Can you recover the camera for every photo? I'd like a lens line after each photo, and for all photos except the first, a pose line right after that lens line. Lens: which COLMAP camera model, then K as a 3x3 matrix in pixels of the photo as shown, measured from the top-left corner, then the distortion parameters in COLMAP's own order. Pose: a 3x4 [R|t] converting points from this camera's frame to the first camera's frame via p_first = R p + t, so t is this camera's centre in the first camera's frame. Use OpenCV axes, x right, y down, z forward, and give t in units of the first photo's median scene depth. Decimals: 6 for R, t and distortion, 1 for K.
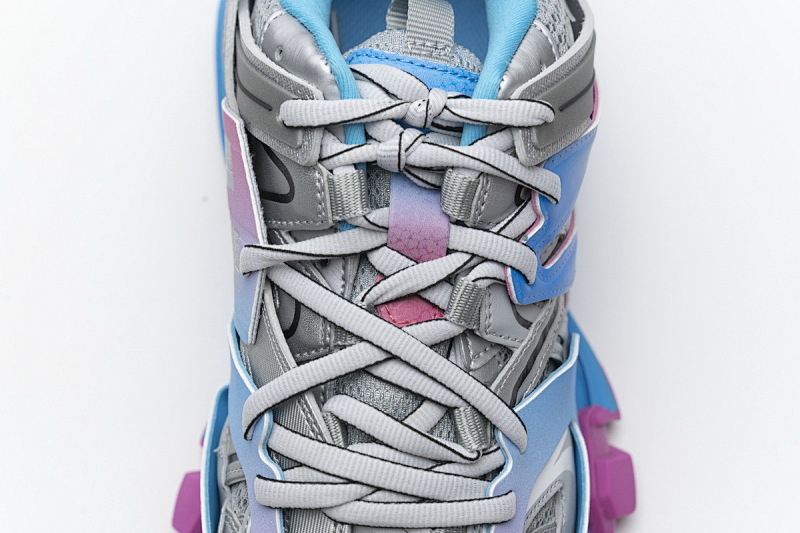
lens RADIAL K [[1572.6, 0, 400.0], [0, 1572.6, 266.5], [0, 0, 1]] dist [0.028371, -0.195622]
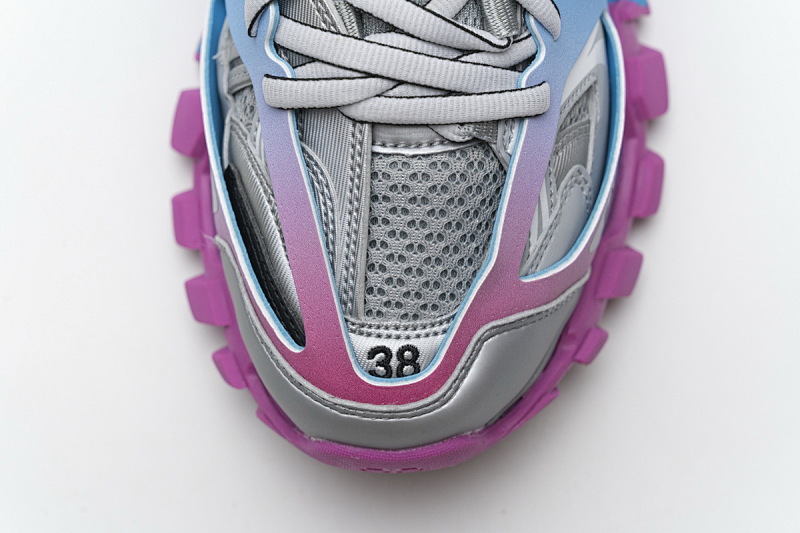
lens RADIAL K [[1572.6, 0, 400.0], [0, 1572.6, 266.5], [0, 0, 1]] dist [0.028371, -0.195622]
pose [[0.999192, -0.038920, 0.010064, -0.026648], [0.035968, 0.977333, 0.208631, 0.054752], [-0.017956, -0.208100, 0.977943, 0.089610]]
